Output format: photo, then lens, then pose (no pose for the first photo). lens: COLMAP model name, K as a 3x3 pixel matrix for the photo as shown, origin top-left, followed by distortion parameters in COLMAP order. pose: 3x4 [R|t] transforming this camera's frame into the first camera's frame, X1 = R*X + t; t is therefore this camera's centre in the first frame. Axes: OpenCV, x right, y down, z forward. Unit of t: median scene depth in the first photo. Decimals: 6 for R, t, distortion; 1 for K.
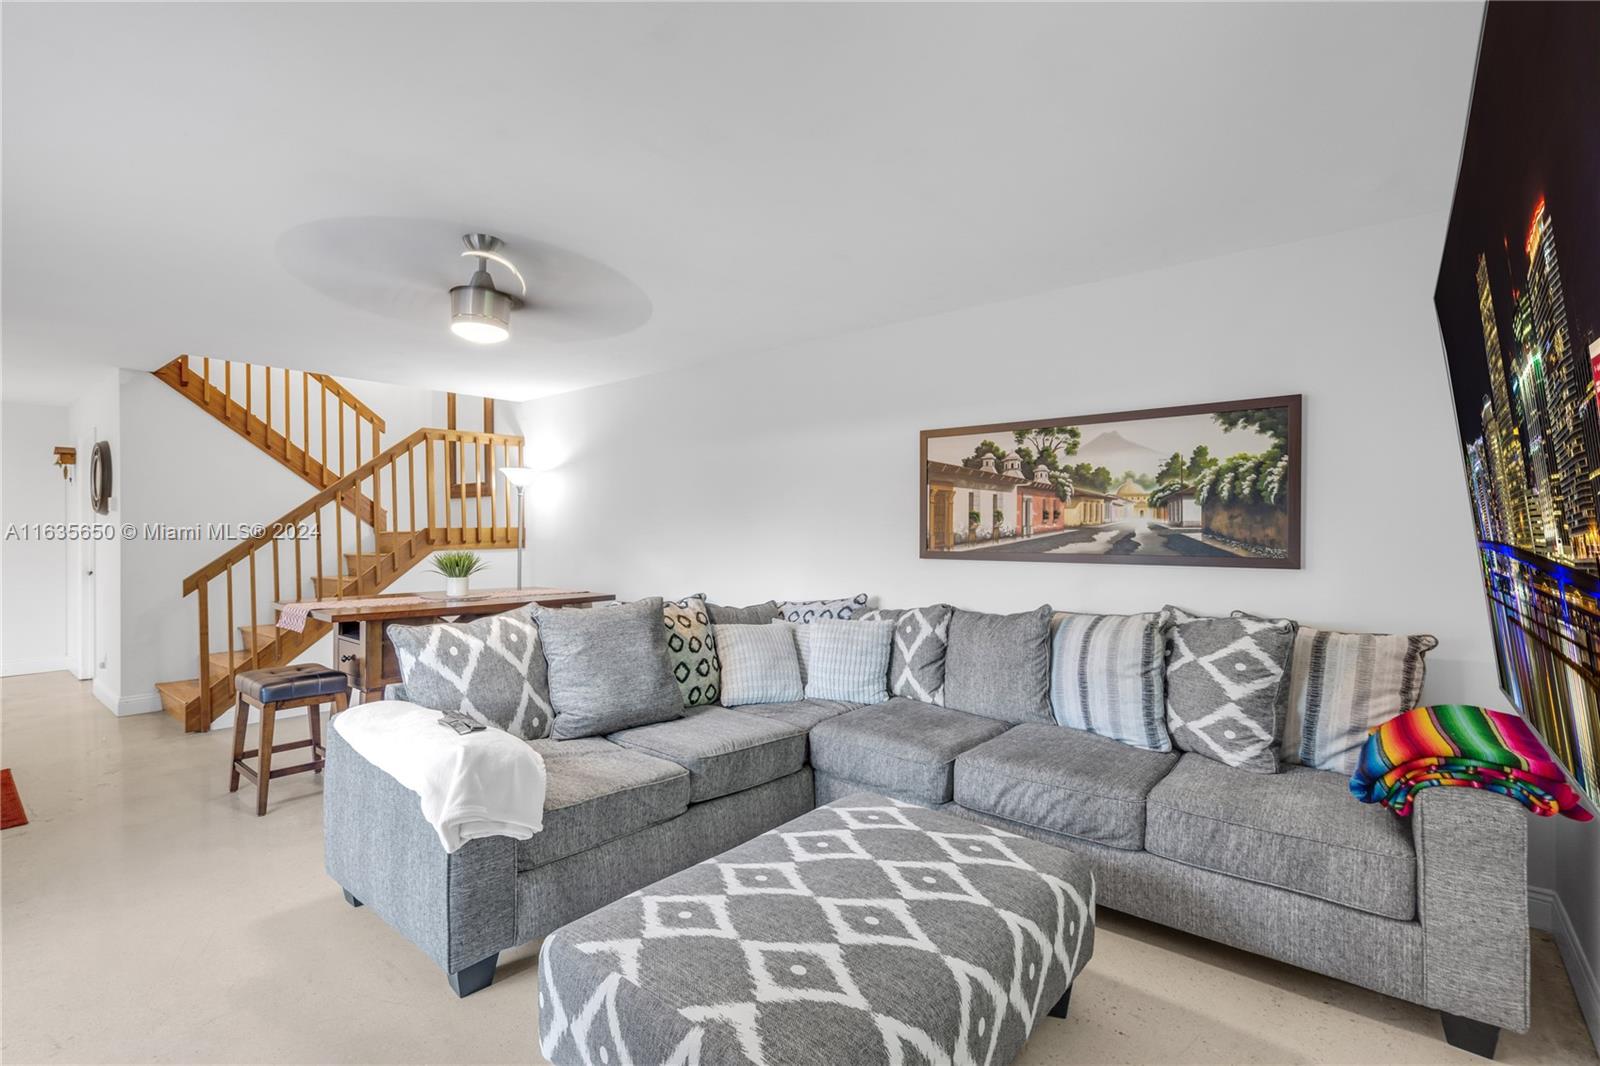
lens RADIAL K [[717.5, 0, 800.4], [0, 717.5, 529.5], [0, 0, 1]] dist [-0.001208, 0.000129]
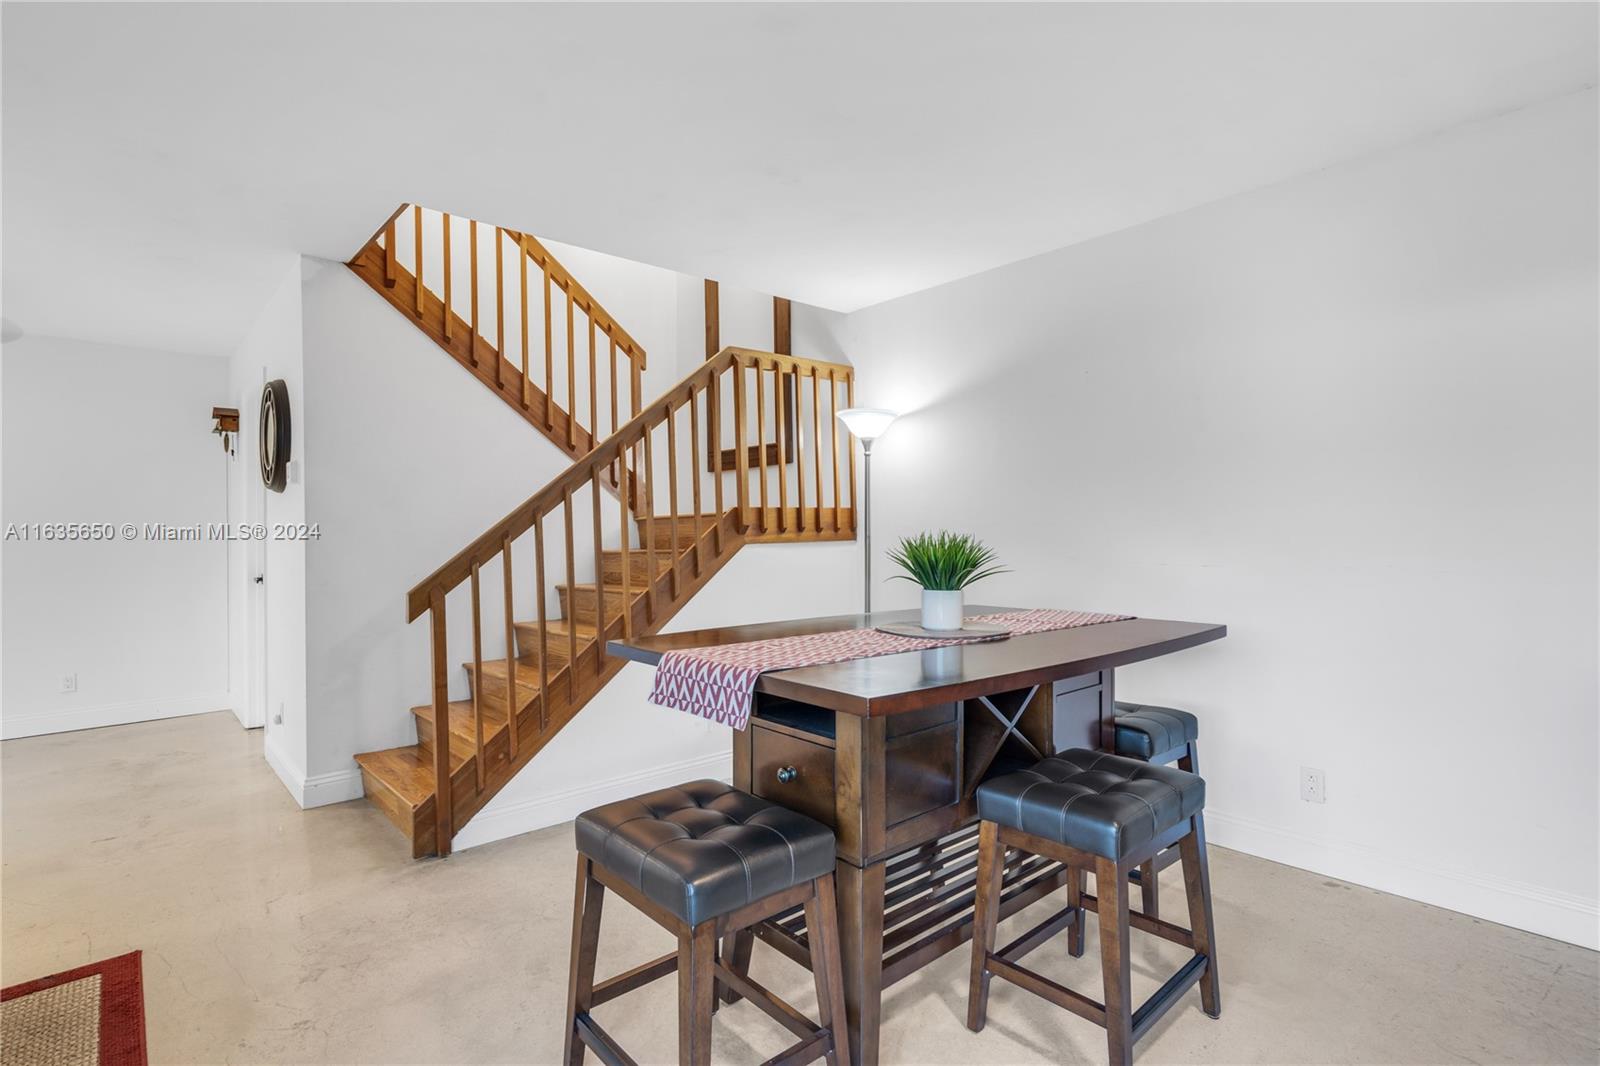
lens RADIAL K [[762.9, 0, 807.5], [0, 762.9, 528.2], [0, 0, 1]] dist [0.002341, 0.000576]
pose [[0.989093, -0.011583, -0.146834, -0.380747], [0.011172, 0.999931, -0.003626, 0.020572], [0.146865, 0.001946, 0.989155, 0.369569]]
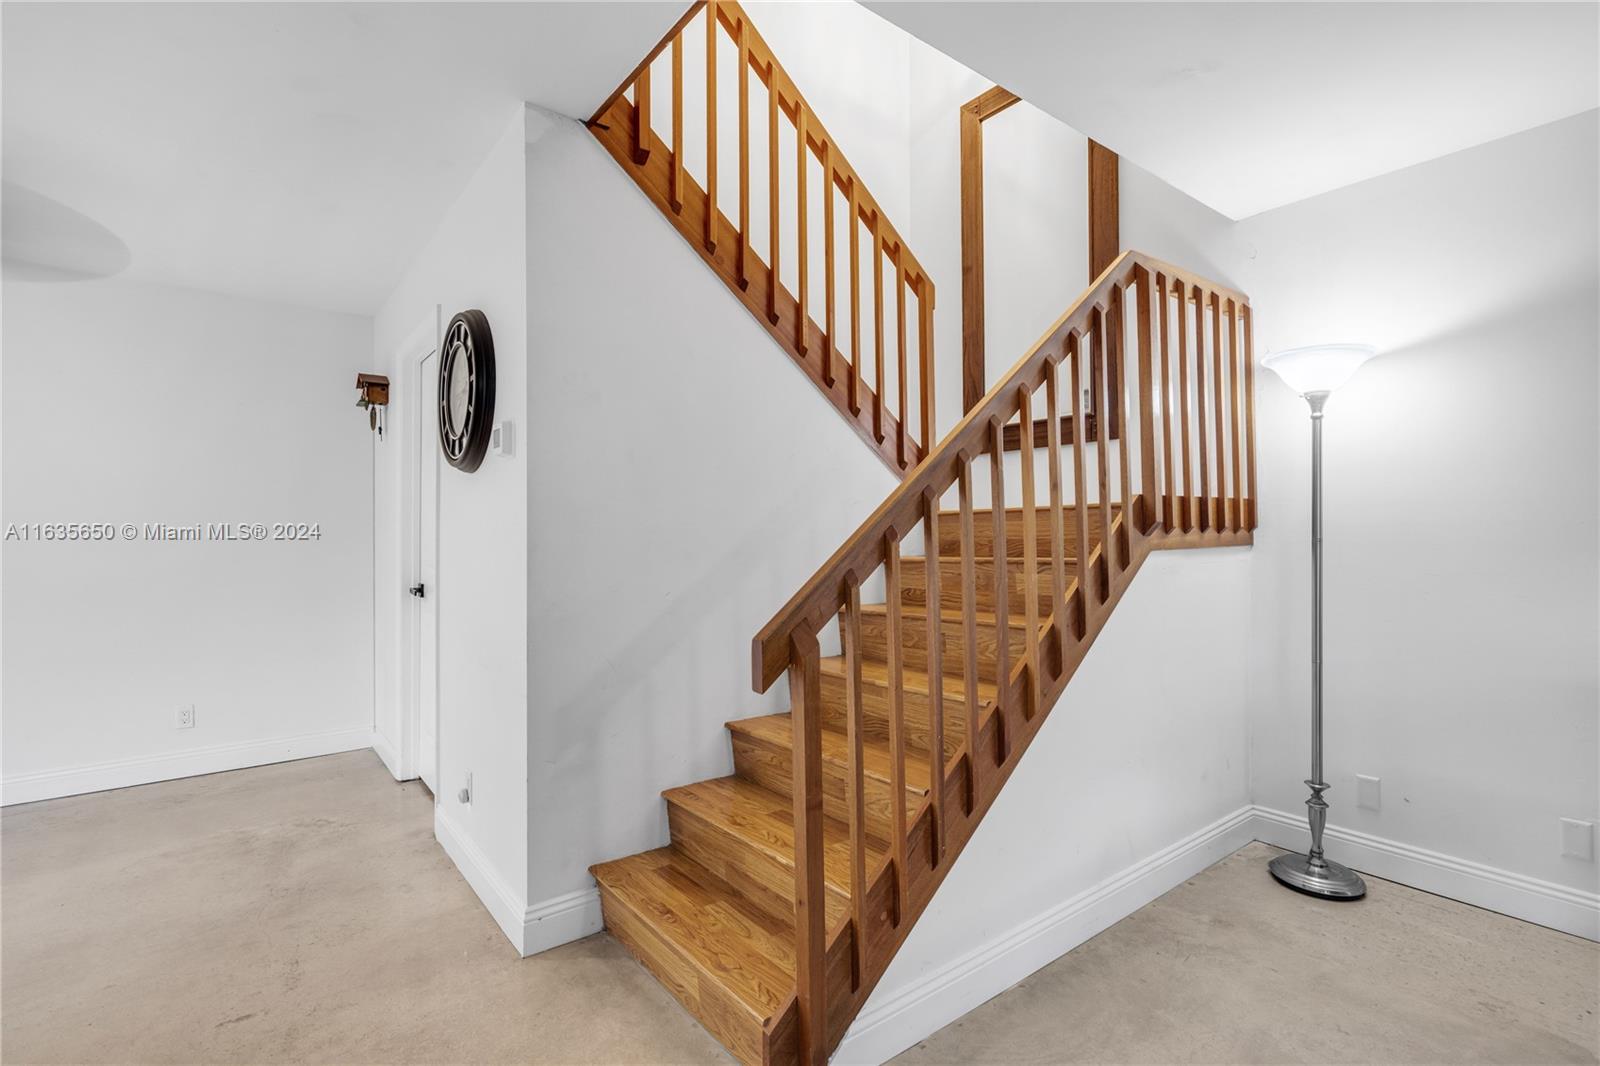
lens RADIAL K [[734.7, 0, 803.0], [0, 734.7, 525.9], [0, 0, 1]] dist [-0.000913, 0.000307]
pose [[0.976105, -0.007308, -0.217176, -0.648295], [0.004700, 0.999911, -0.012522, 0.021773], [0.217248, 0.011202, 0.976052, 0.575424]]
